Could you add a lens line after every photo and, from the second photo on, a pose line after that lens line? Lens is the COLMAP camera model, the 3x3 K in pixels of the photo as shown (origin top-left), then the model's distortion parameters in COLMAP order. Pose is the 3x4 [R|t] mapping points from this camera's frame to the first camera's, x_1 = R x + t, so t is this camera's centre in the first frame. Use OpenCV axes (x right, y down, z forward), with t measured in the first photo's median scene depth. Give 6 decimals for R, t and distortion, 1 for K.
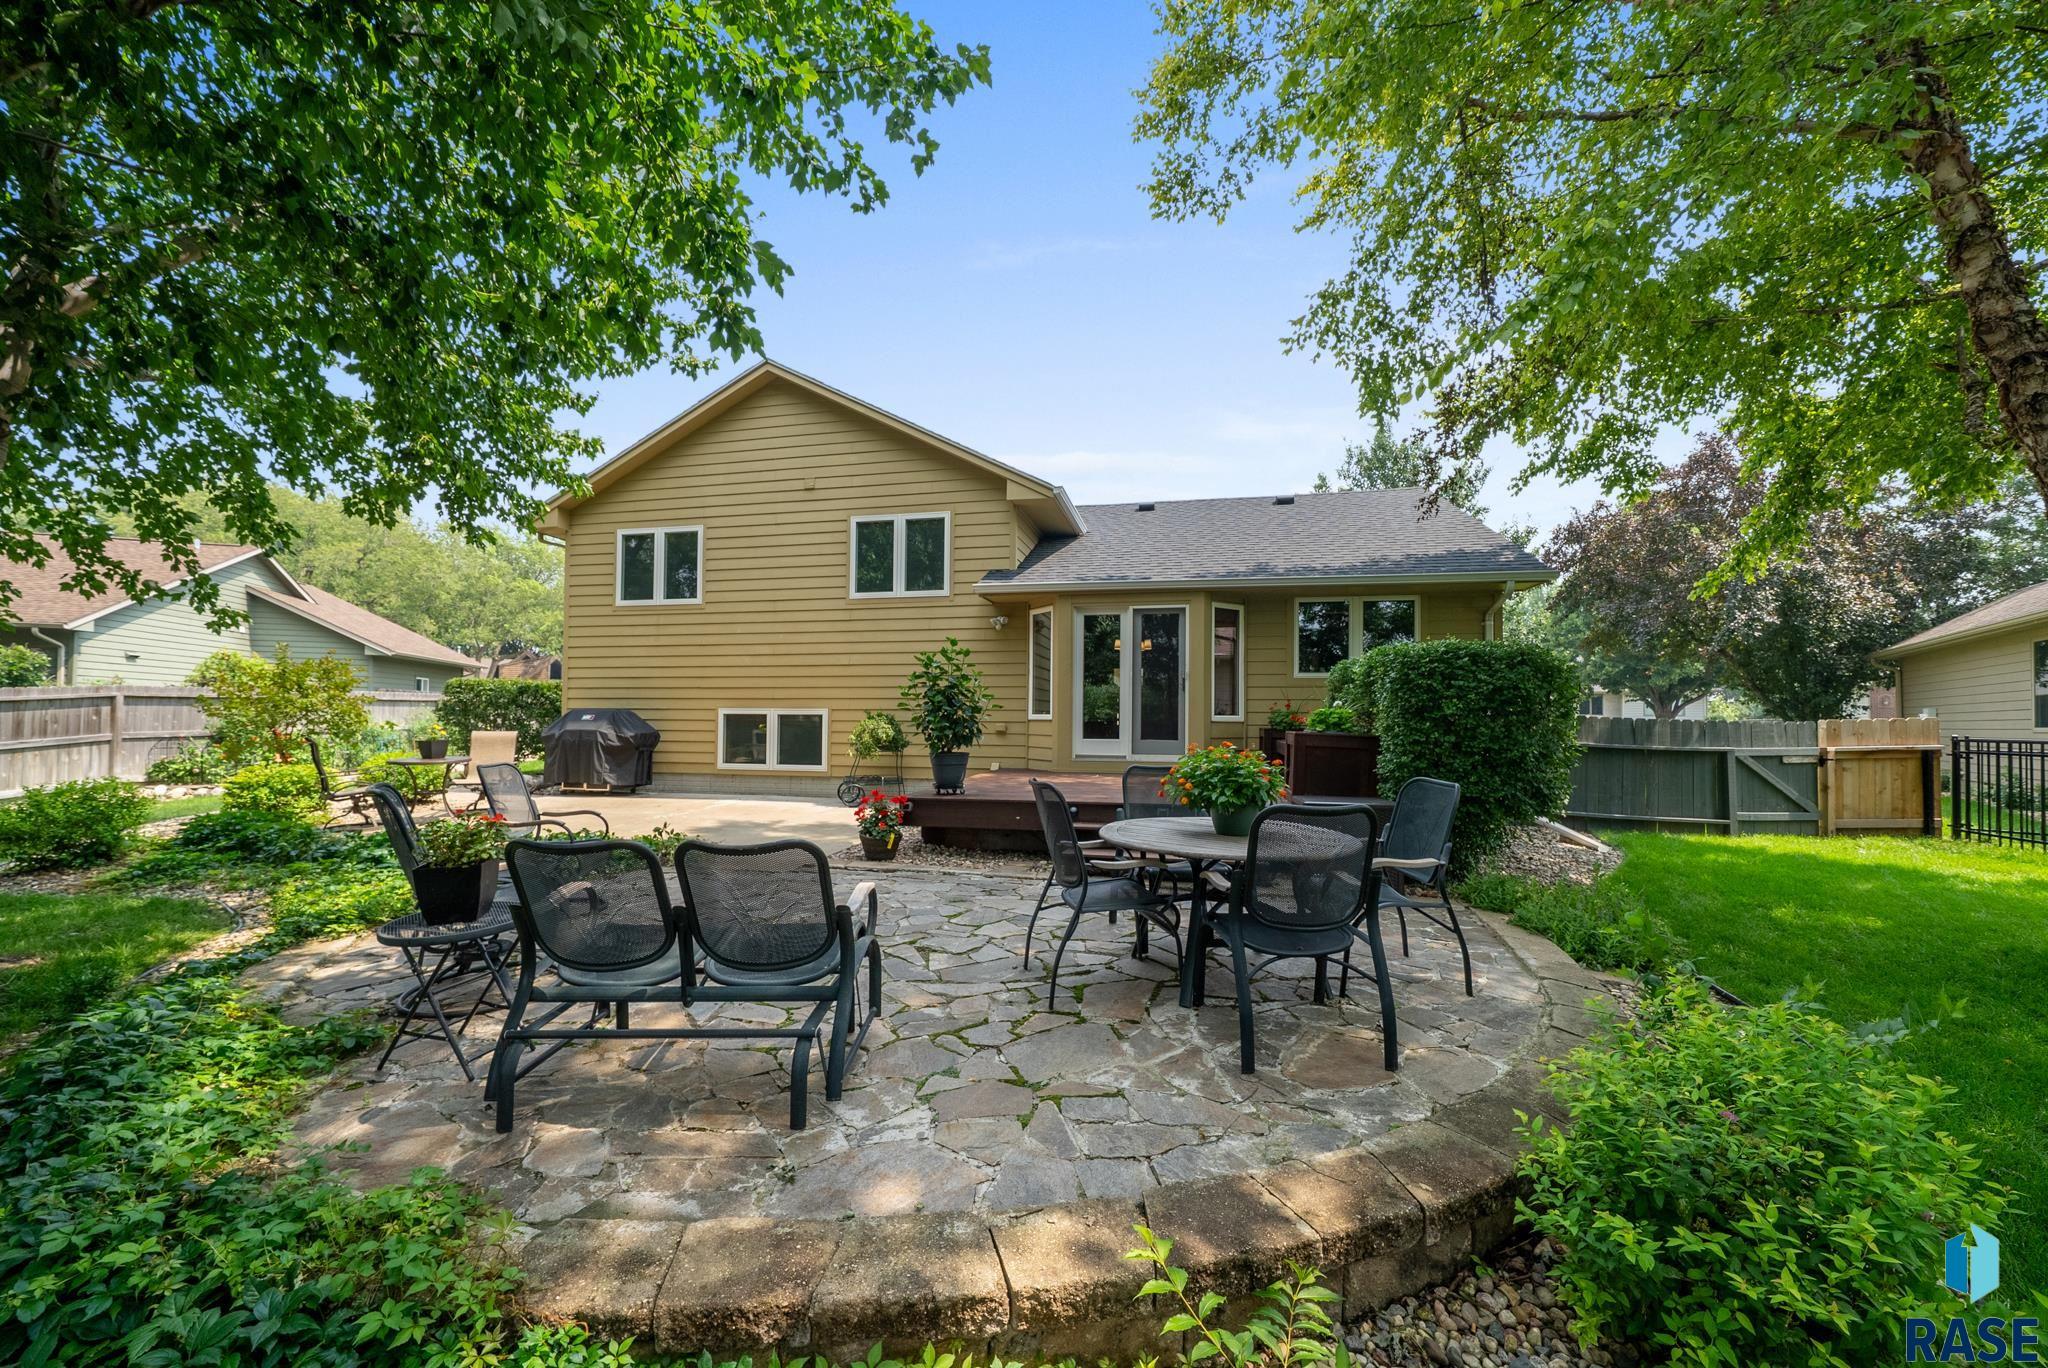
lens RADIAL K [[761.3, 0, 1040.2], [0, 761.3, 698.4], [0, 0, 1]] dist [-0.001558, -0.000168]
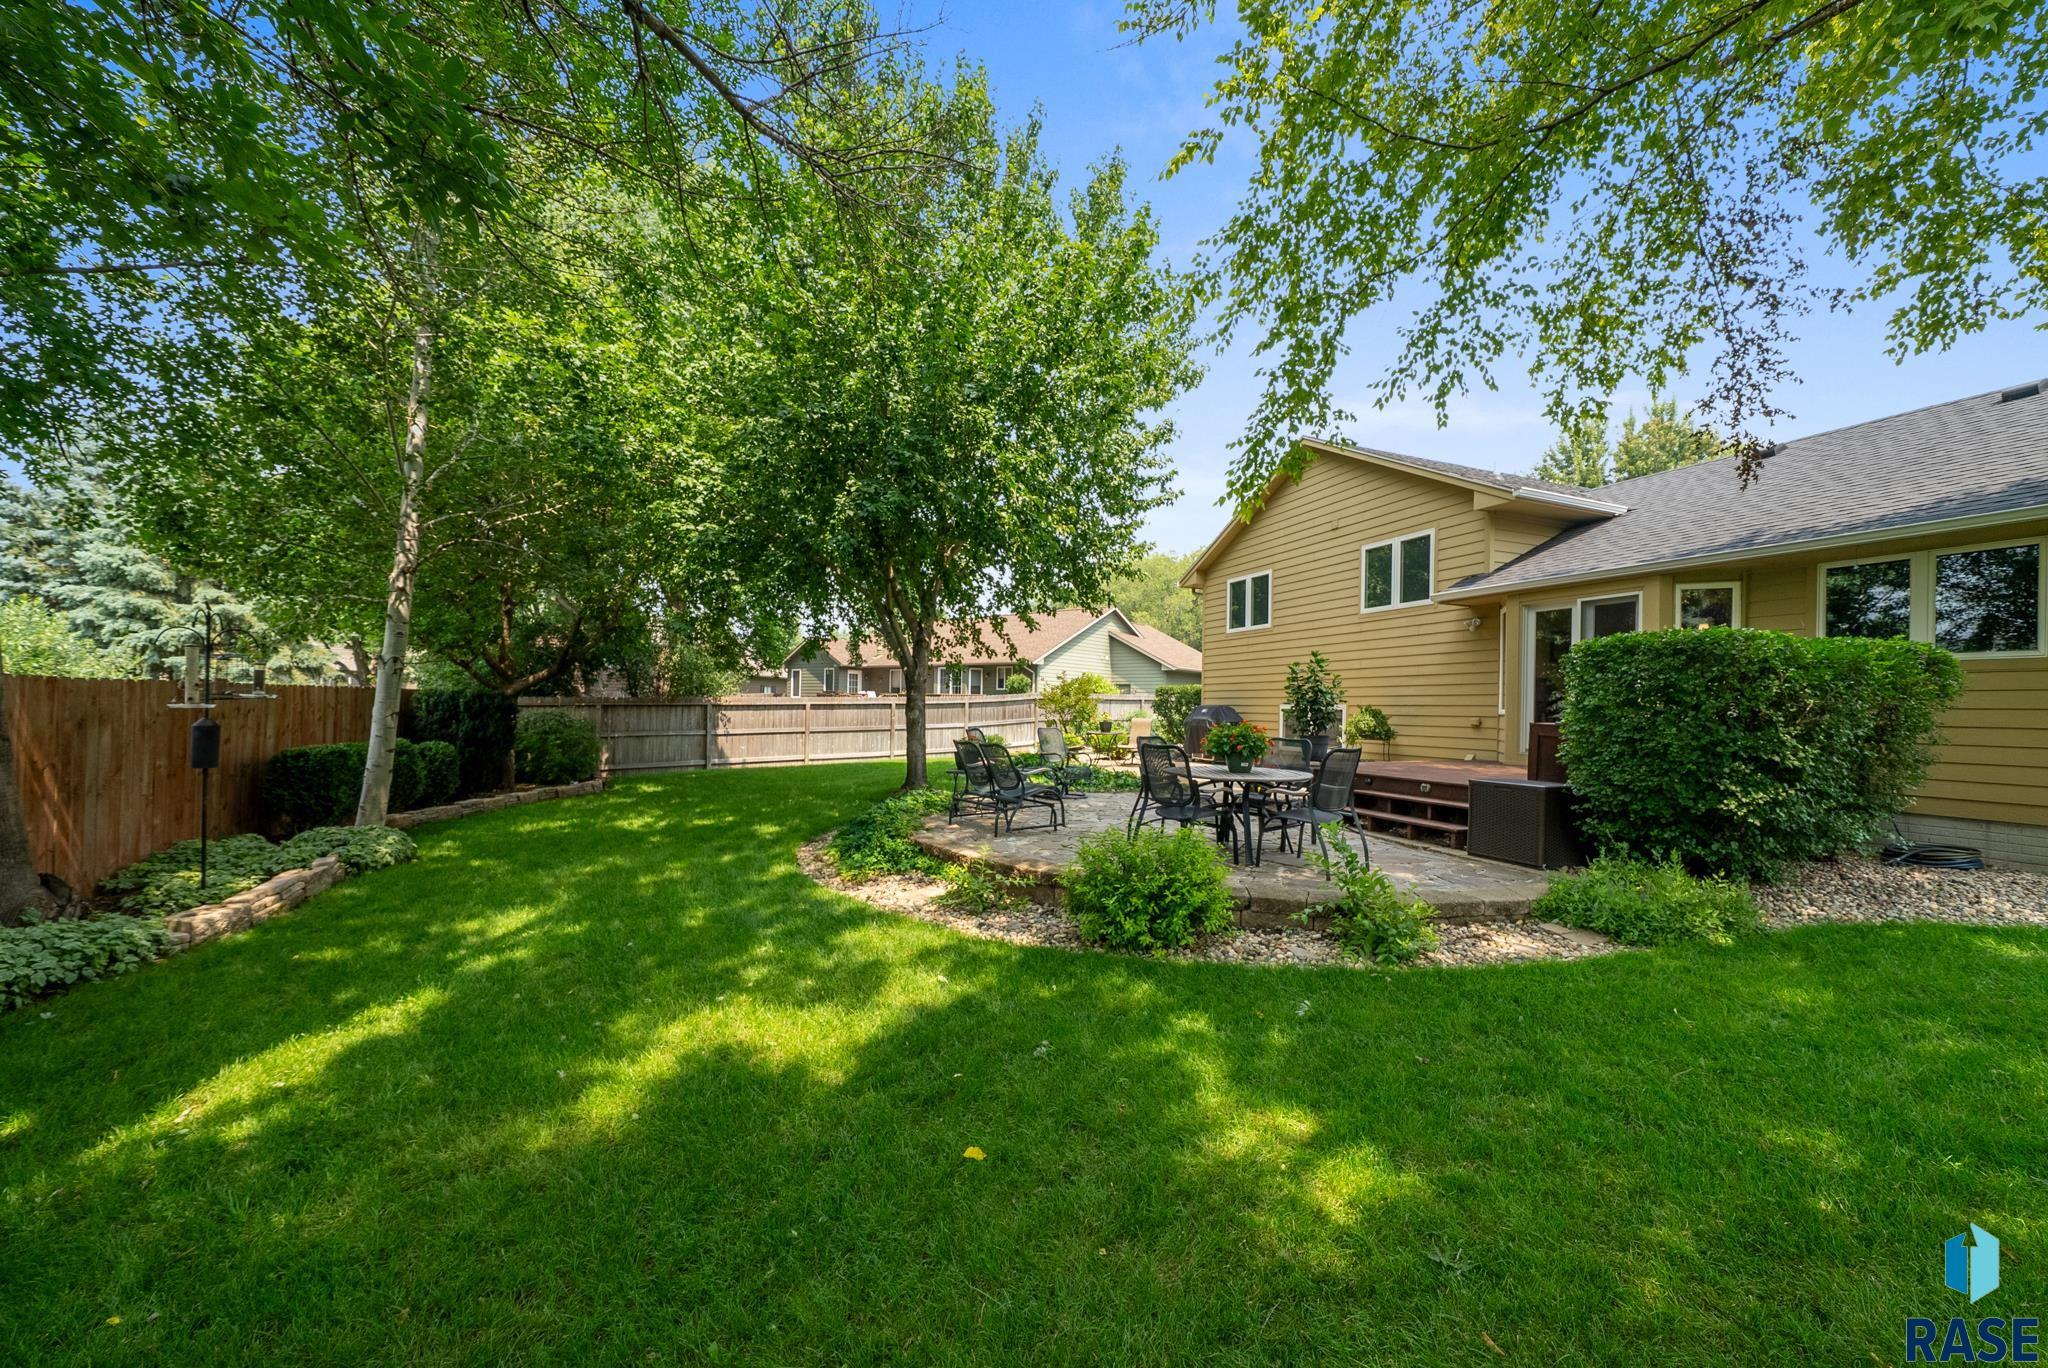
lens RADIAL K [[777.0, 0, 1024.4], [0, 777.0, 699.5], [0, 0, 1]] dist [0.001955, 0.000171]
pose [[0.545962, -0.006697, -0.837783, 0.496758], [0.006305, 0.999973, -0.003885, 0.006856], [0.837786, -0.003161, 0.545990, -0.126152]]
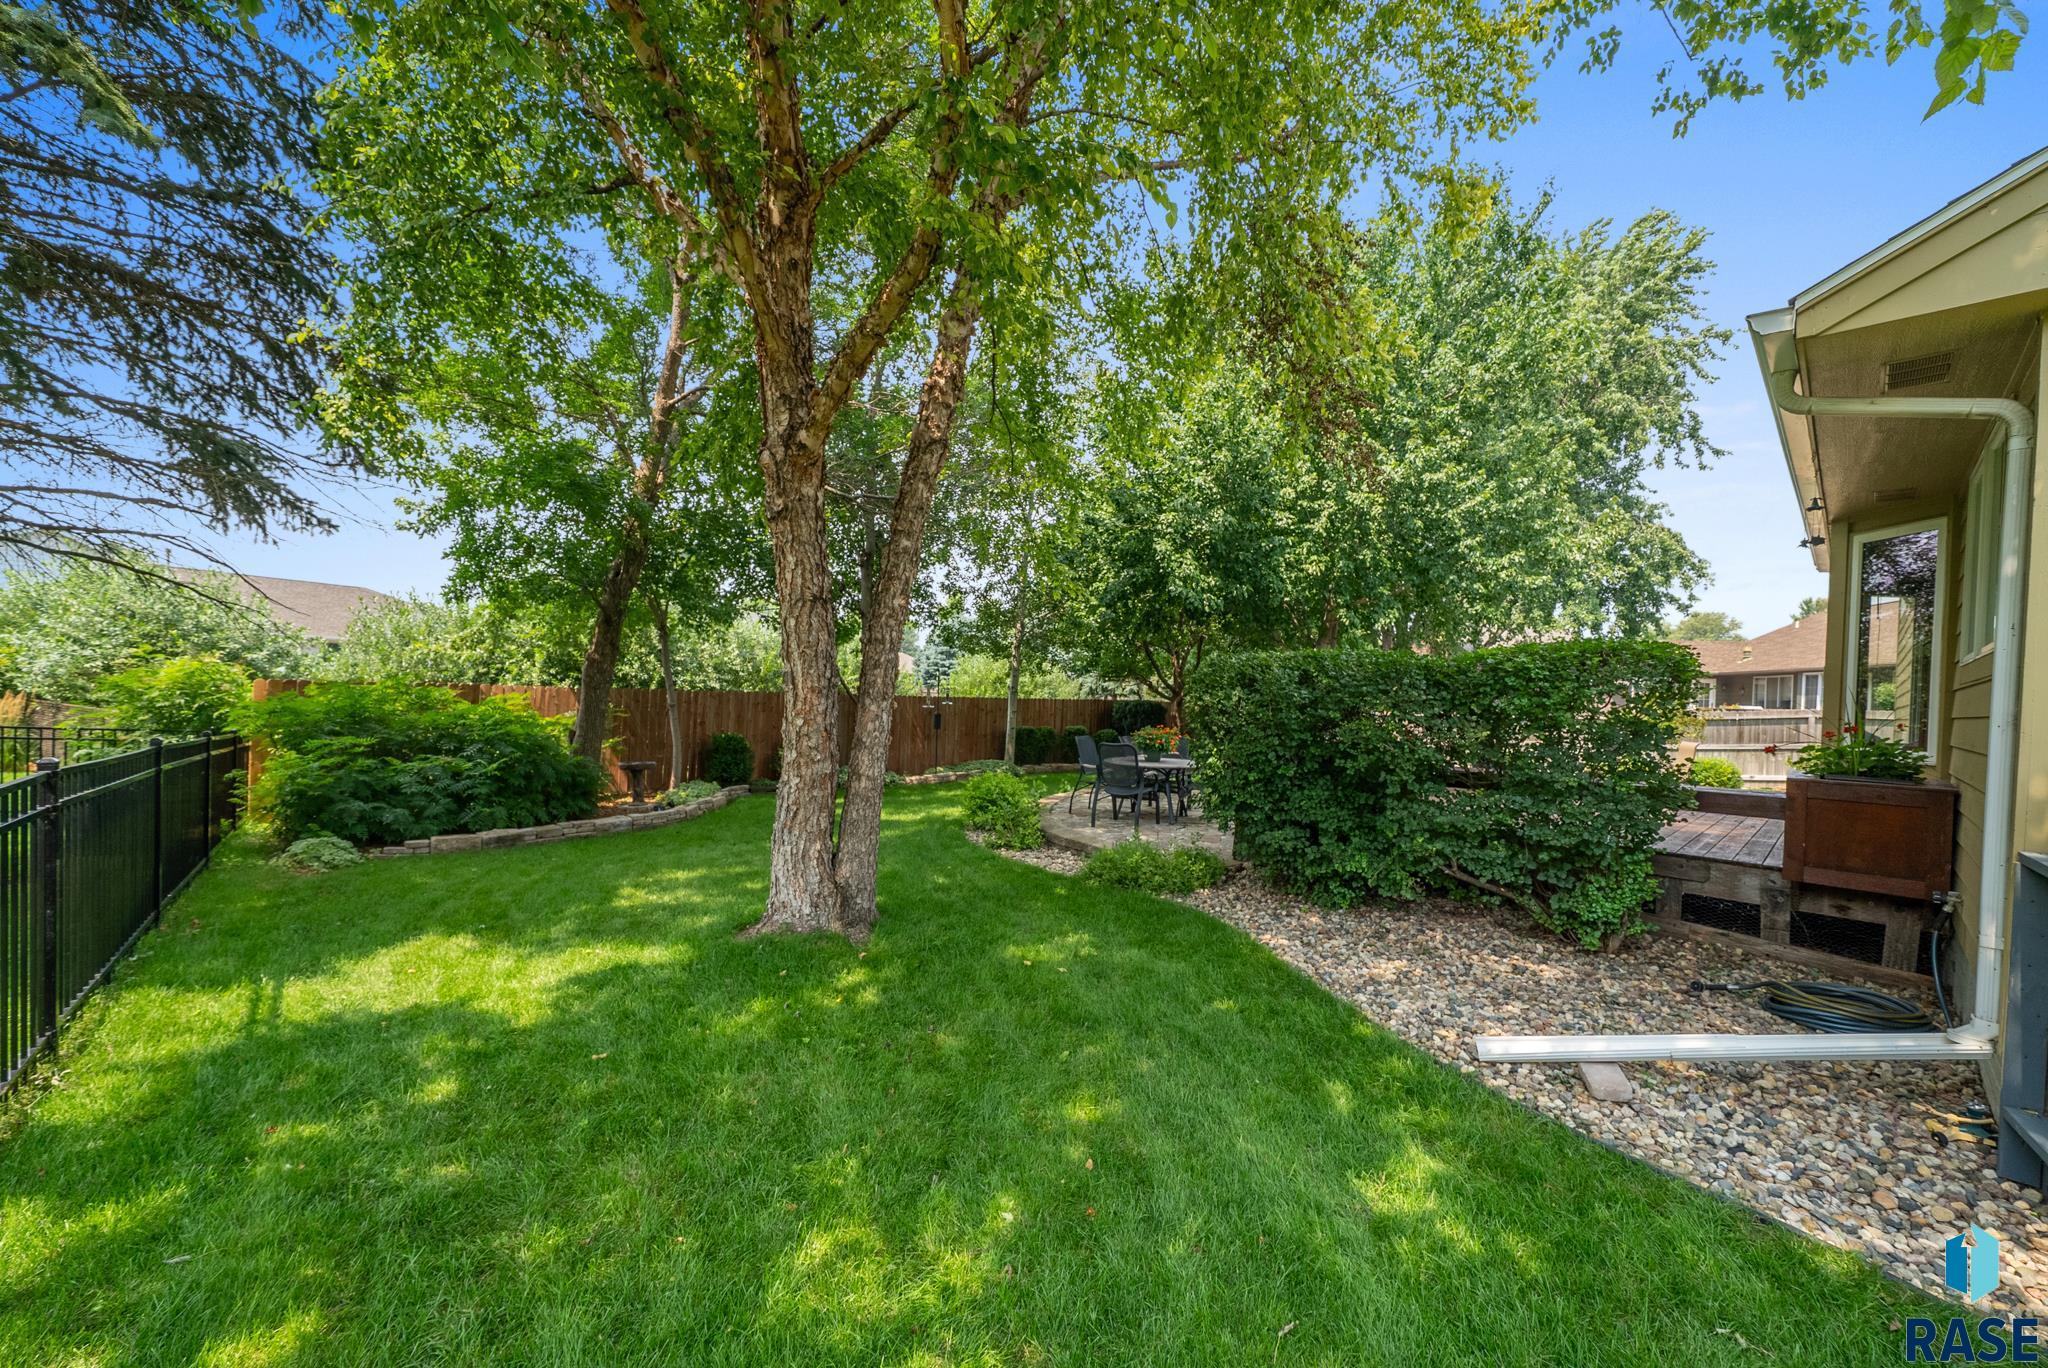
lens RADIAL K [[766.8, 0, 1019.2], [0, 766.8, 701.1], [0, 0, 1]] dist [-0.002836, -0.000200]
pose [[-0.564078, -0.018491, -0.825514, 0.873726], [-0.017106, 0.999796, -0.010706, 0.008628], [0.825544, 0.008083, -0.564280, 0.702666]]
